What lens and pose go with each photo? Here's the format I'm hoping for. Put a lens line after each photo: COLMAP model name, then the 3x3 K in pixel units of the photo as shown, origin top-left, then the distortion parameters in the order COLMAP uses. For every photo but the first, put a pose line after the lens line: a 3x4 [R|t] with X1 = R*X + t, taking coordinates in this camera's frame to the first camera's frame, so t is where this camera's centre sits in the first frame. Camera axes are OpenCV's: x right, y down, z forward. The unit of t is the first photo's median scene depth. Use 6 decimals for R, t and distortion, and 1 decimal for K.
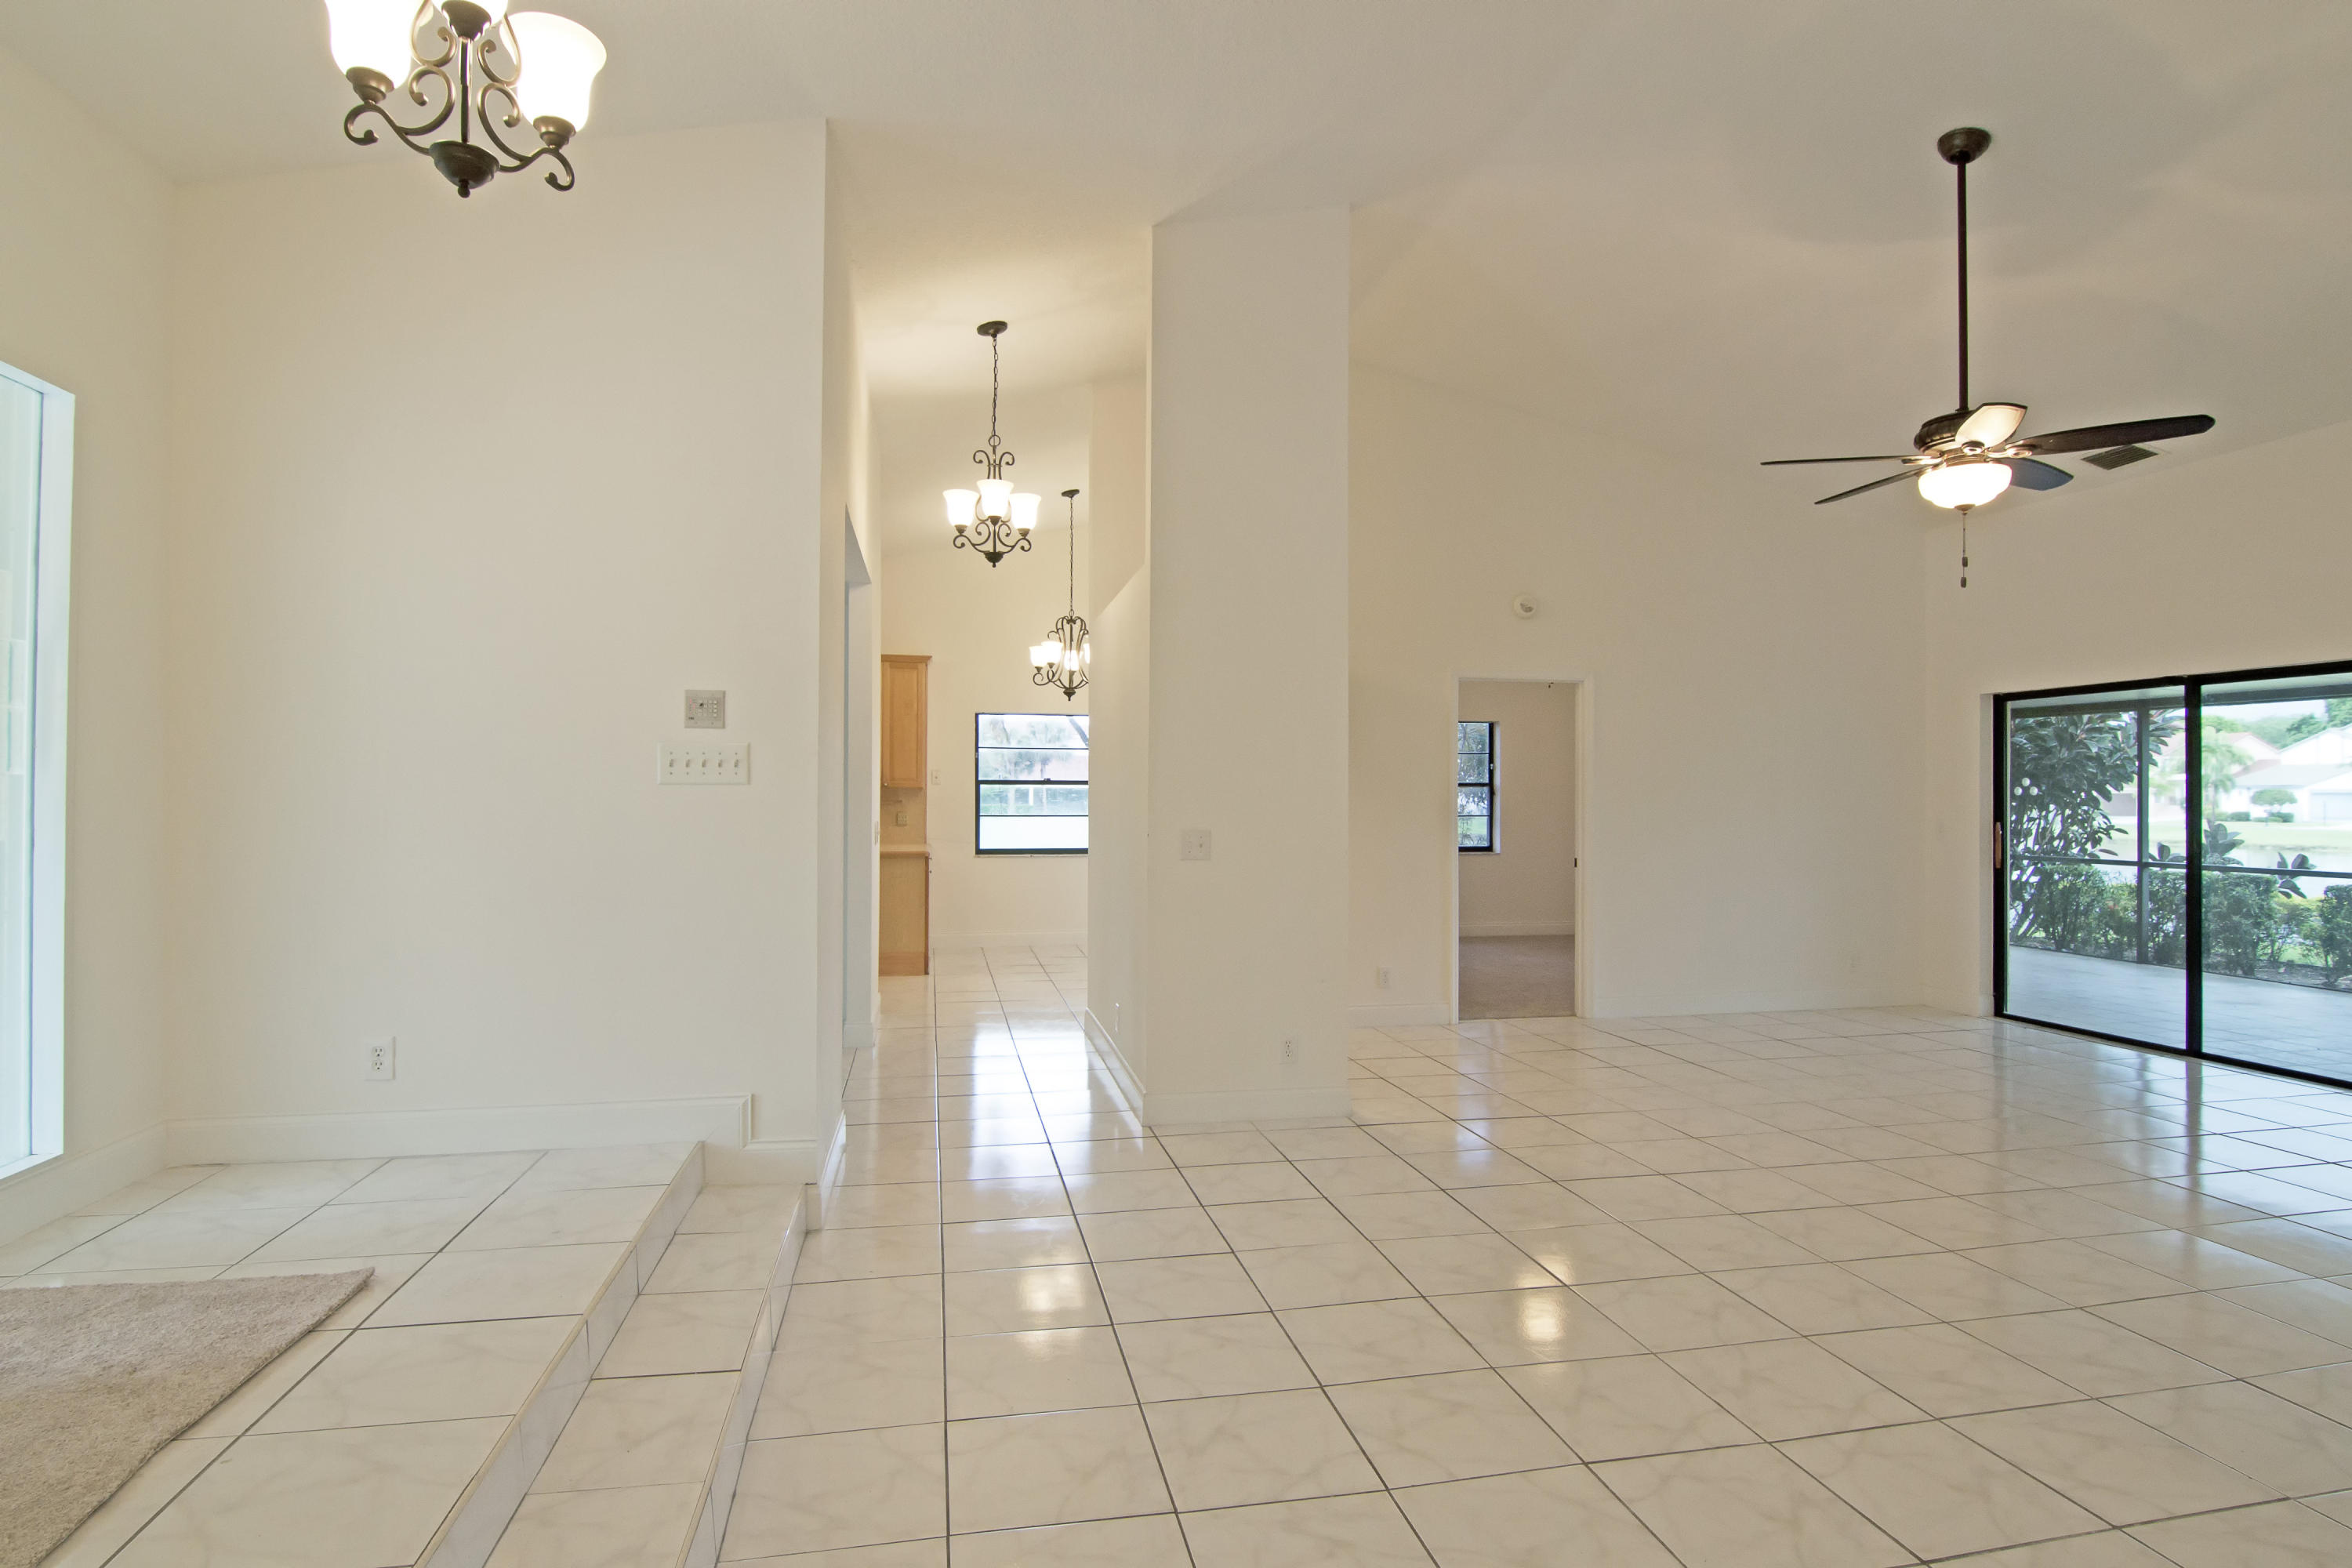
lens RADIAL K [[1220.4, 0, 1178.3], [0, 1220.4, 783.6], [0, 0, 1]] dist [0.004093, -0.027245]
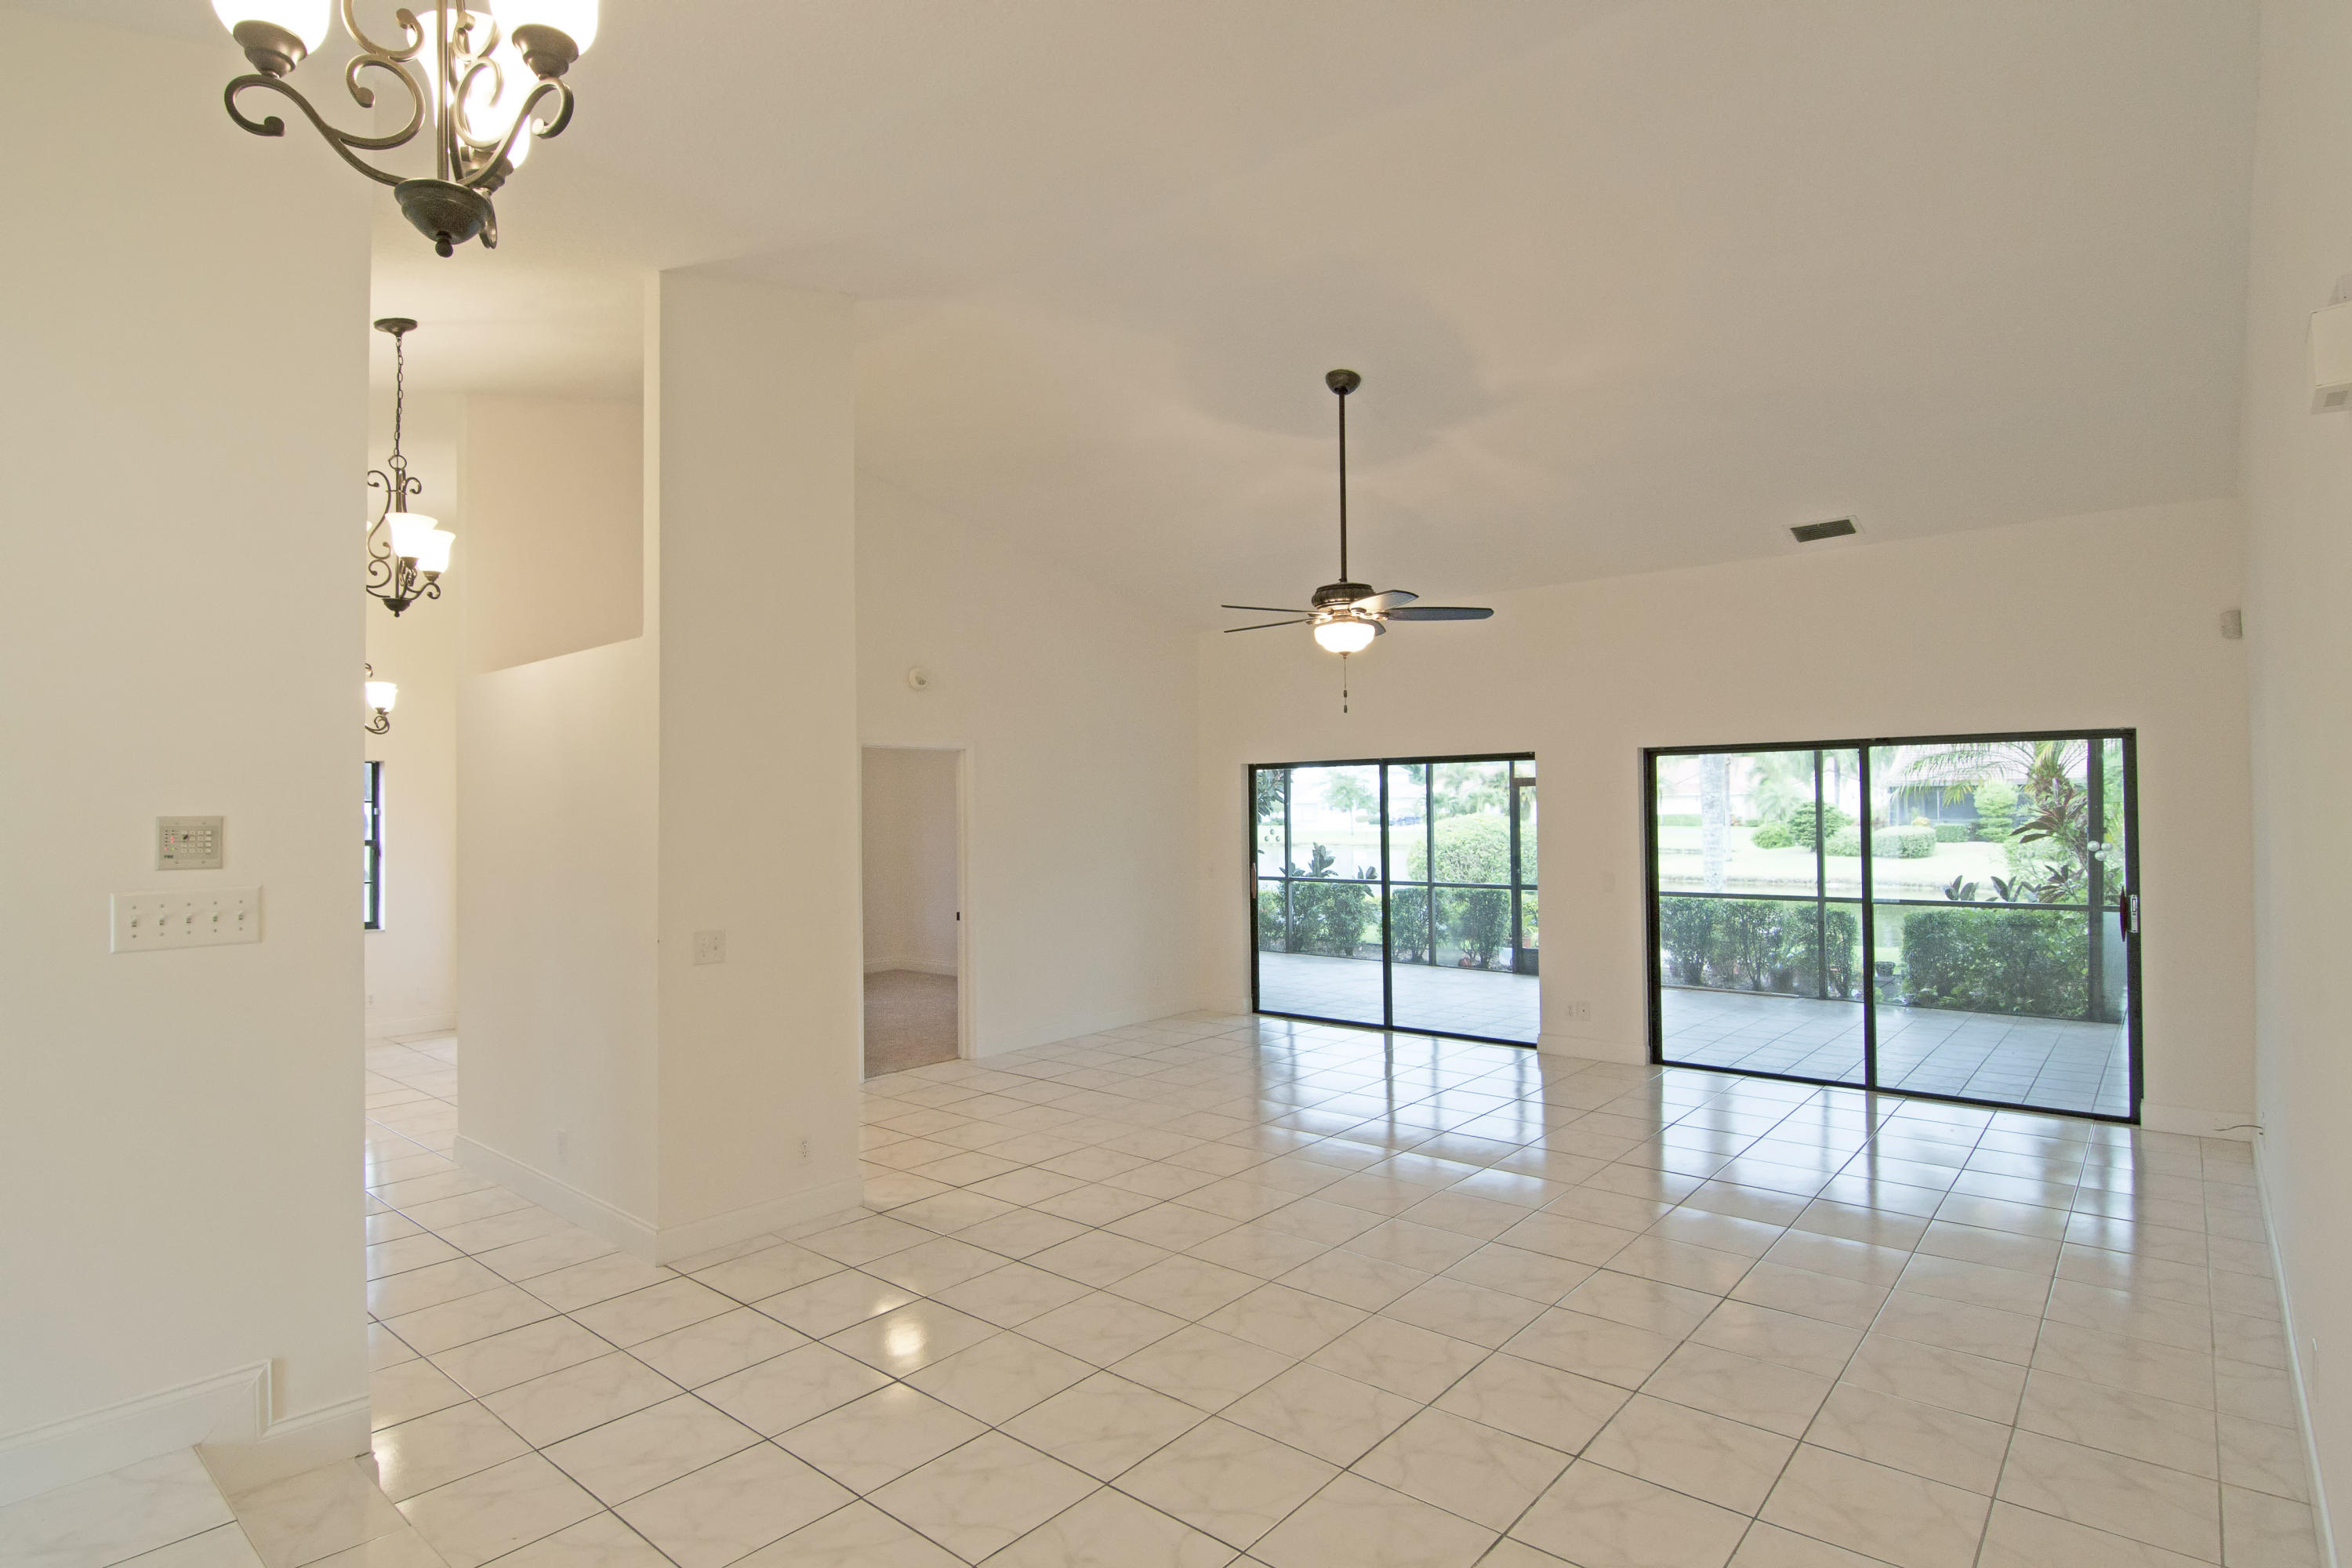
lens RADIAL K [[1193.2, 0, 1169.7], [0, 1193.2, 780.0], [0, 0, 1]] dist [-0.000586, -0.019287]
pose [[0.788695, -0.000078, 0.614785, -0.232393], [0.009794, 0.999875, -0.012439, -0.054045], [-0.614707, 0.015832, 0.788597, 0.061873]]
